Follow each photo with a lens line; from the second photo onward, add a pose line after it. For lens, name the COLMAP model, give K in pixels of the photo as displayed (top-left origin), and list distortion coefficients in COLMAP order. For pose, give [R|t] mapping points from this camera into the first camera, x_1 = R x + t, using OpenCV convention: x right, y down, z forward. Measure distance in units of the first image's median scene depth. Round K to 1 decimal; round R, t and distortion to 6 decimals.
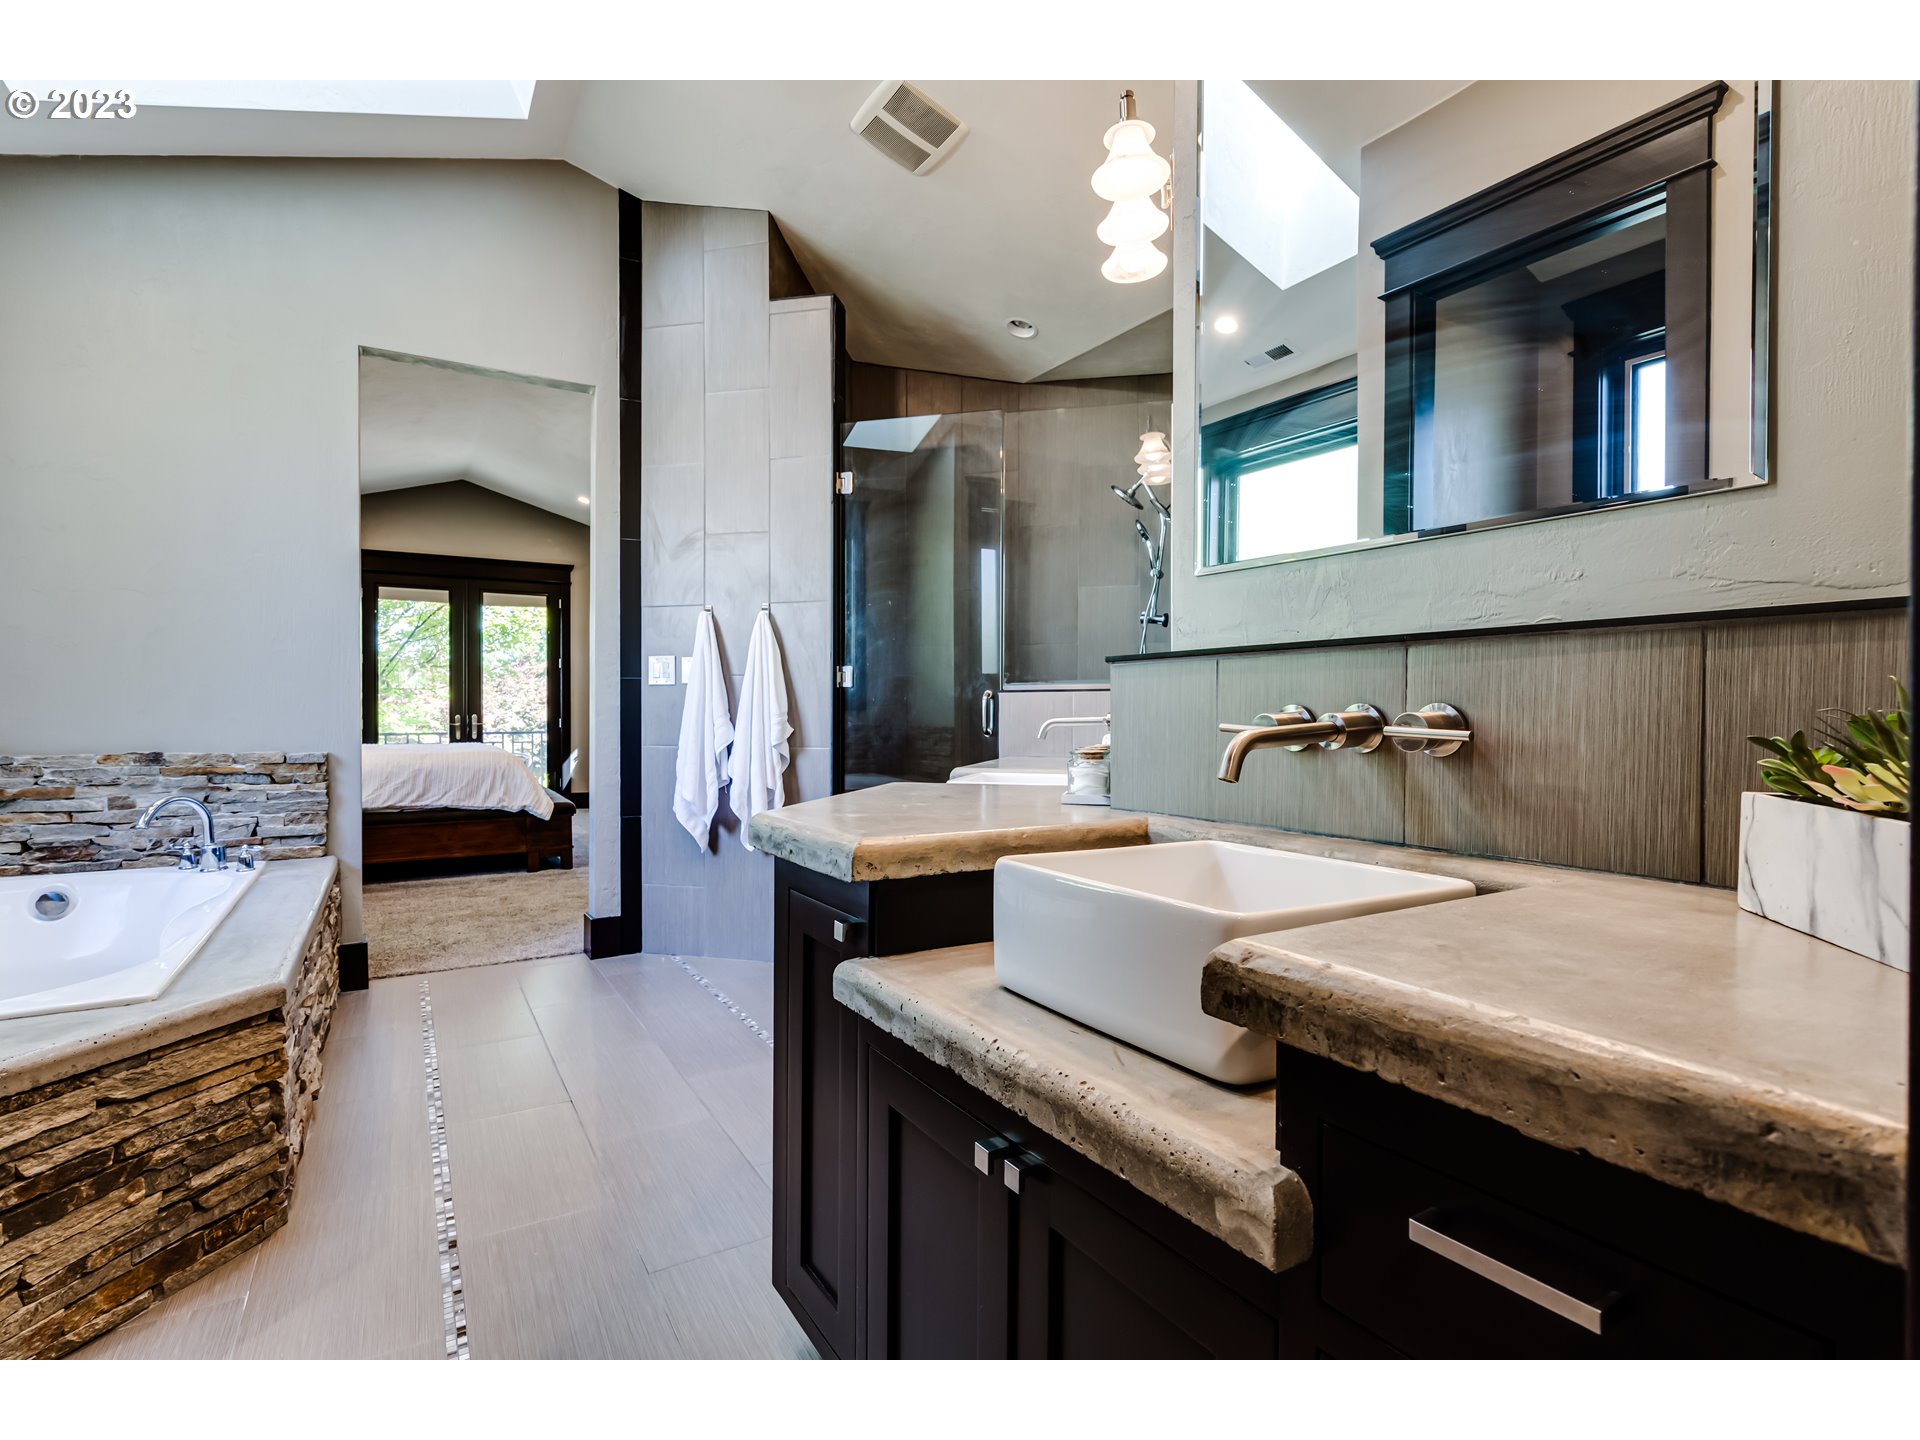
lens RADIAL K [[942.1, 0, 958.4], [0, 942.1, 708.1], [0, 0, 1]] dist [-0.009950, 0.000492]
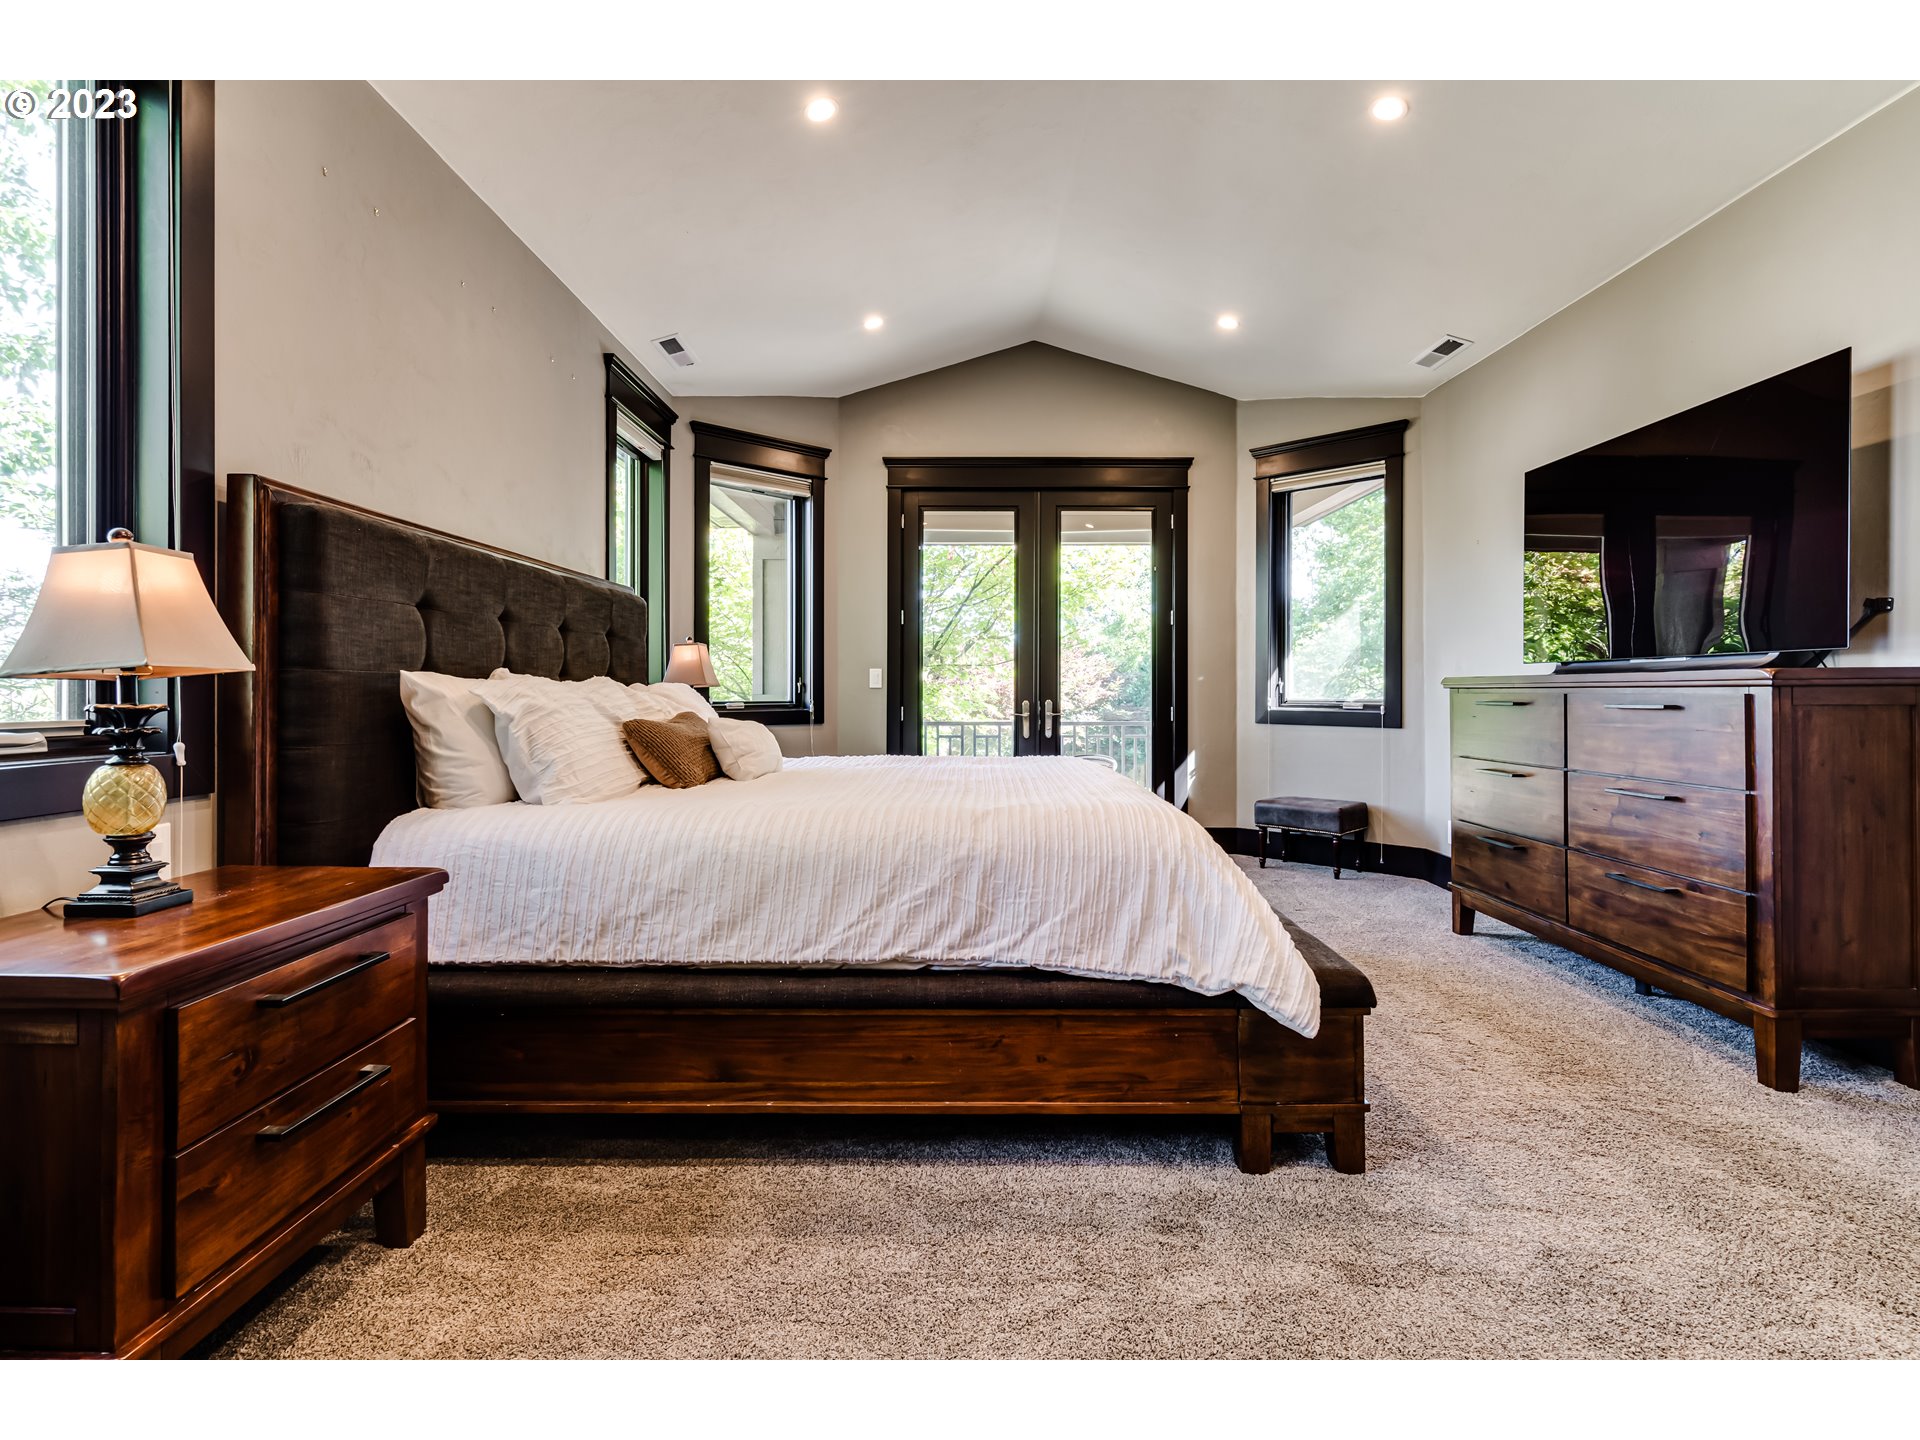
lens RADIAL K [[885.0, 0, 952.4], [0, 885.0, 721.7], [0, 0, 1]] dist [0.007659, 0.000924]
pose [[0.852885, 0.022258, -0.521624, -0.257075], [-0.003131, 0.999291, 0.037521, -0.001024], [0.522090, -0.030368, 0.852350, 0.451795]]
